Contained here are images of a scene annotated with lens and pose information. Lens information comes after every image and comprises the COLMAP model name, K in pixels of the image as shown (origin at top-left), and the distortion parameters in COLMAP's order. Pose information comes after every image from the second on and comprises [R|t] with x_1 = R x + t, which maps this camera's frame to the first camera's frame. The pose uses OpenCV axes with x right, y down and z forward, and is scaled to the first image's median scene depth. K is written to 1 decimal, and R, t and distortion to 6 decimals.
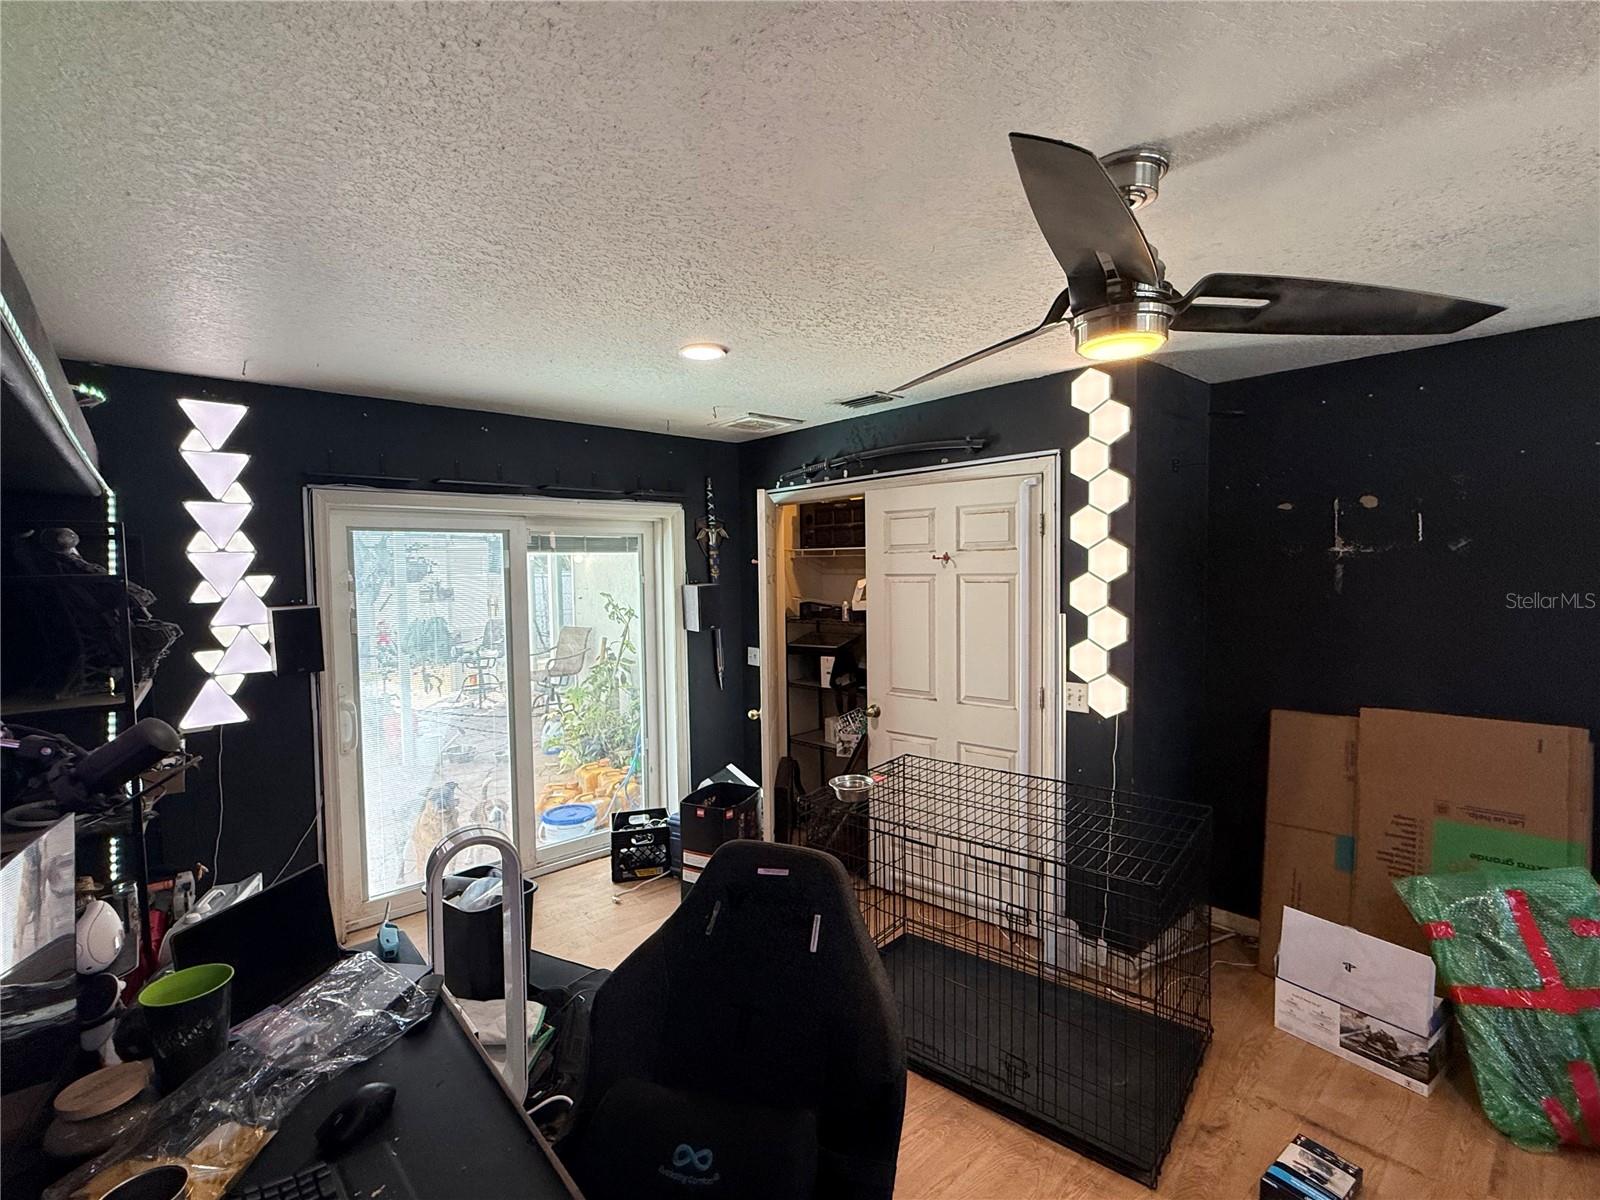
lens RADIAL K [[727.6, 0, 804.4], [0, 727.6, 601.9], [0, 0, 1]] dist [-0.001322, -0.000165]
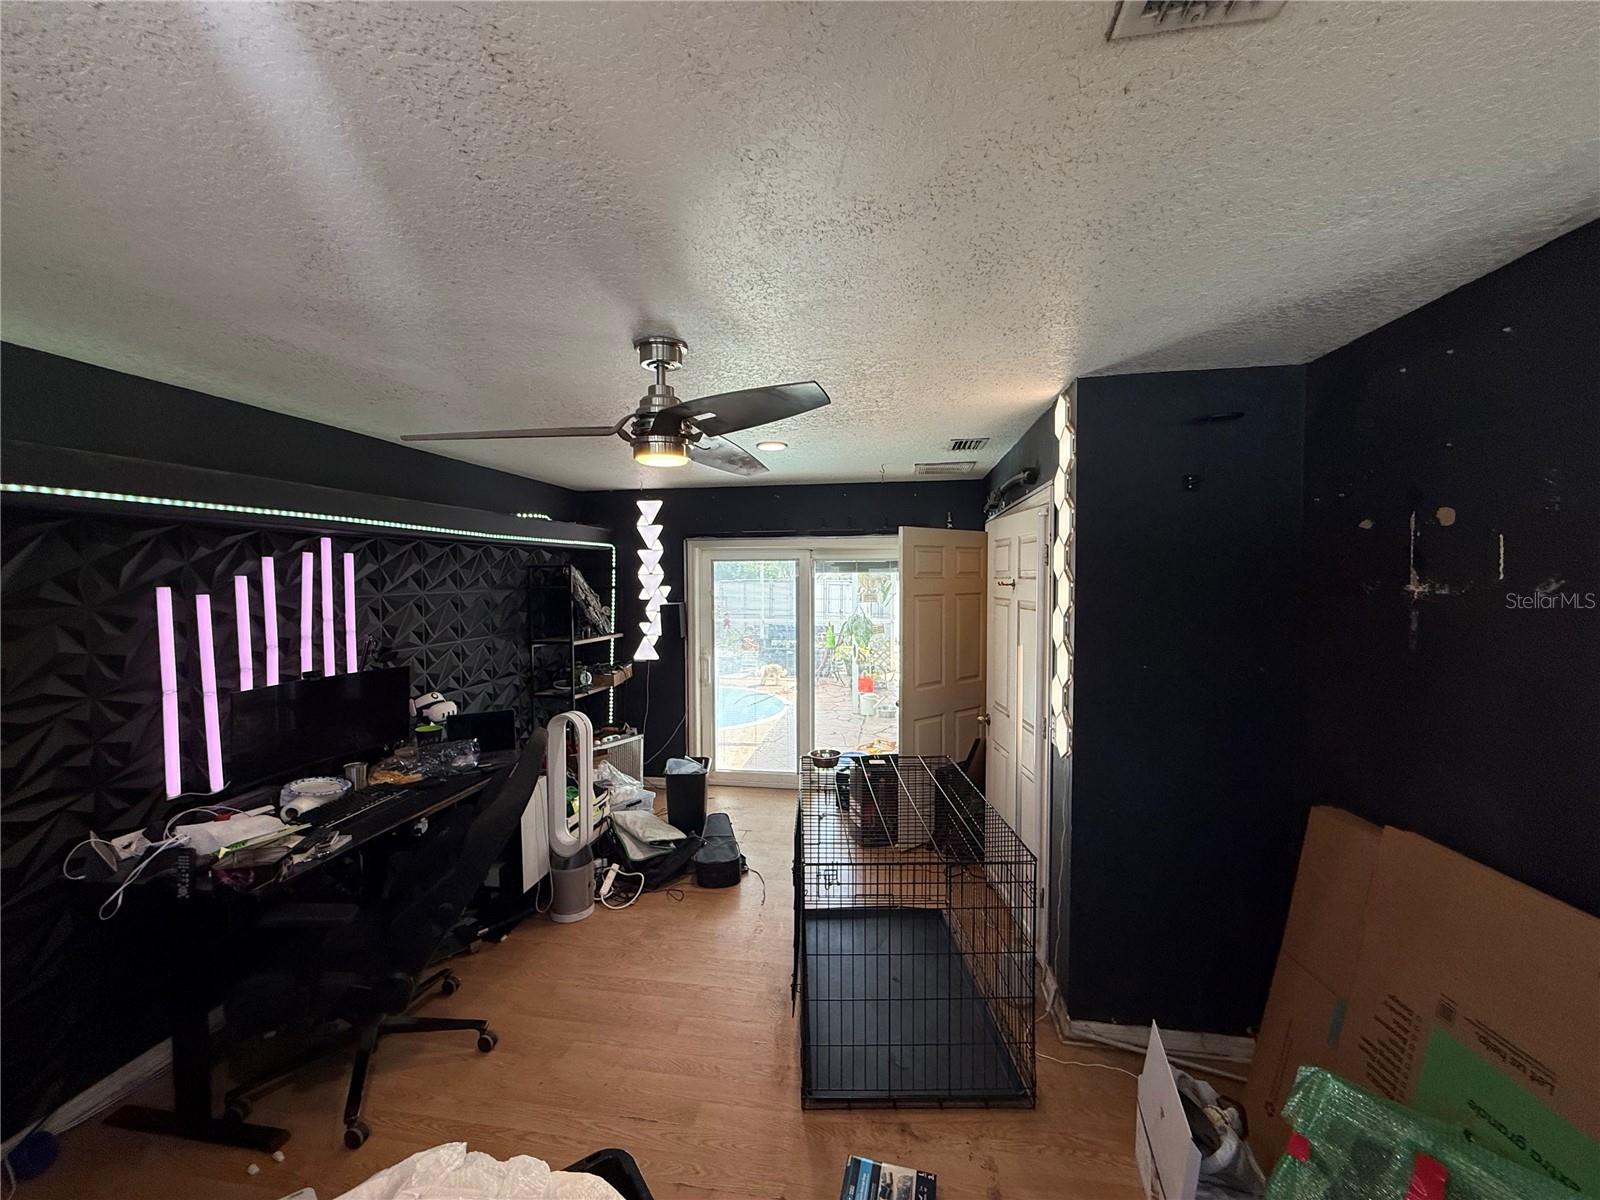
lens RADIAL K [[639.7, 0, 795.8], [0, 639.7, 600.7], [0, 0, 1]] dist [-0.000706, 0.000539]
pose [[0.630560, 0.042337, -0.774985, 0.833033], [-0.043037, 0.998882, 0.019552, -0.047838], [0.774947, 0.021024, 0.631677, 0.189891]]
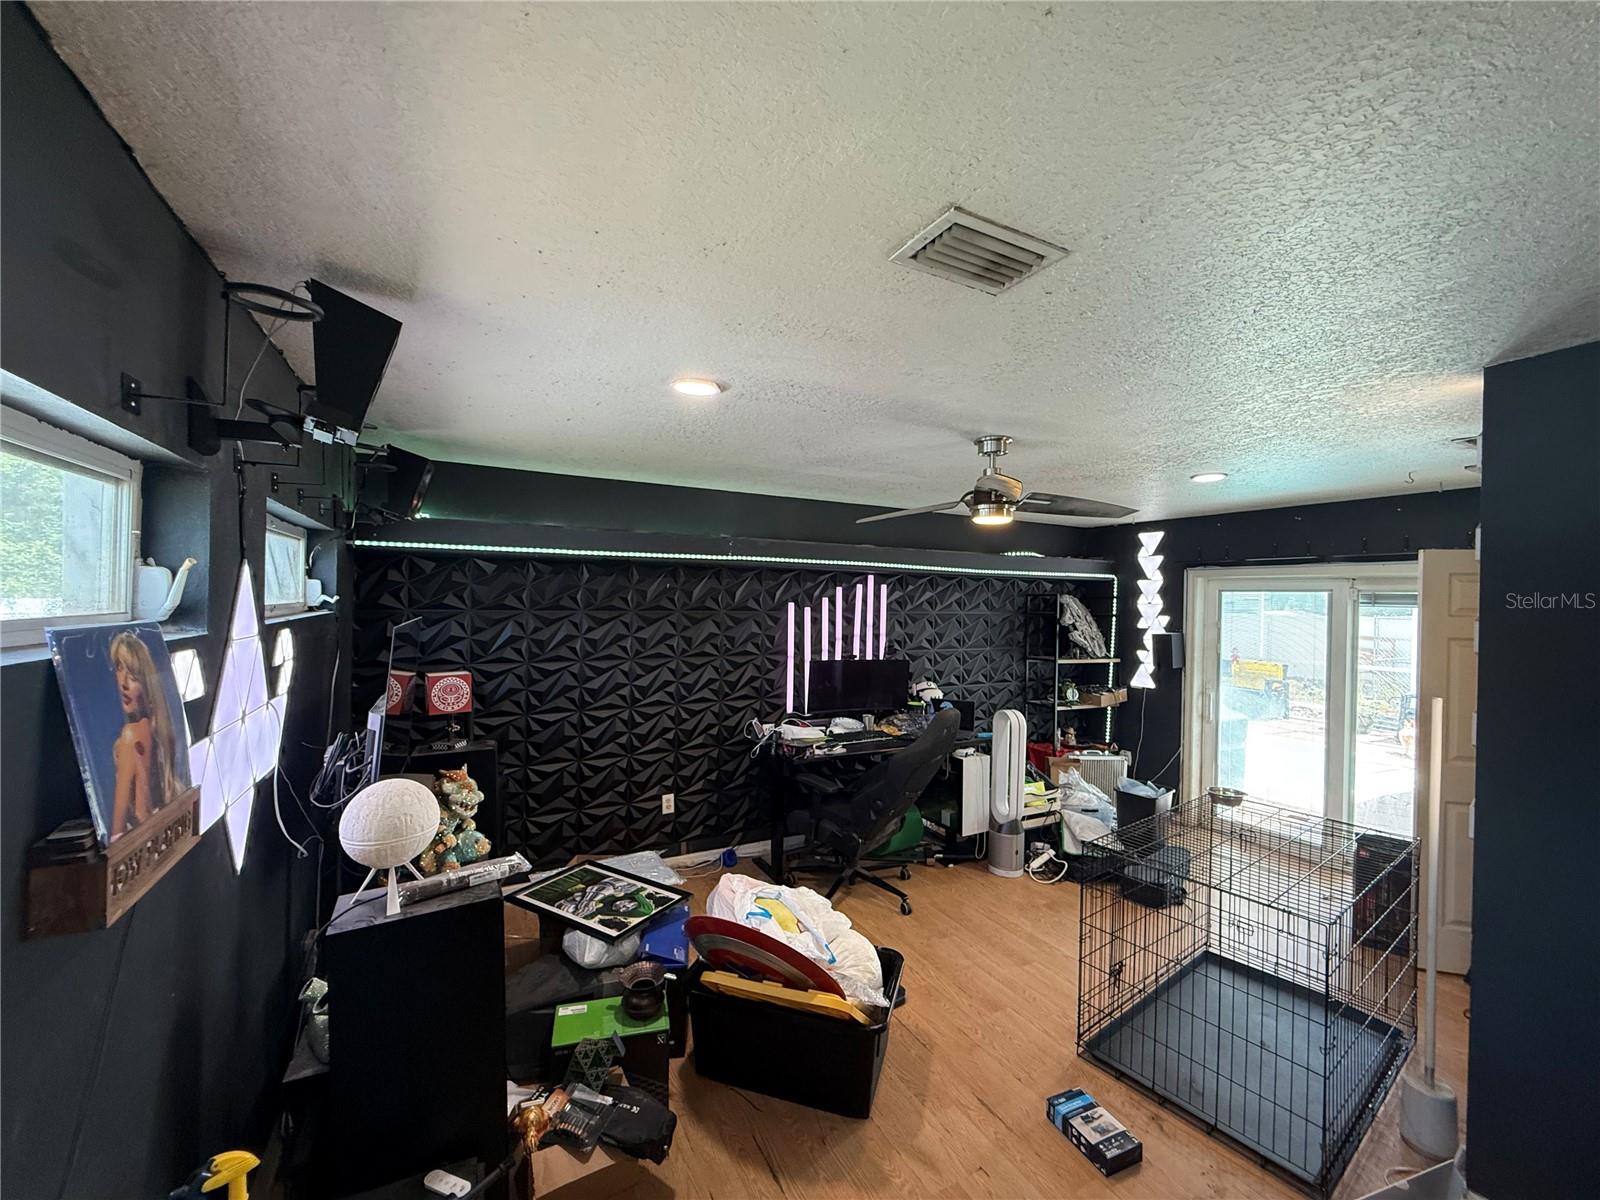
lens RADIAL K [[639.7, 0, 789.7], [0, 639.7, 596.1], [0, 0, 1]] dist [-0.000706, 0.000539]
pose [[-0.247809, 0.005654, -0.968792, 1.215492], [-0.064899, 0.997640, 0.022423, -0.065323], [0.966633, 0.068430, -0.246857, 0.456196]]
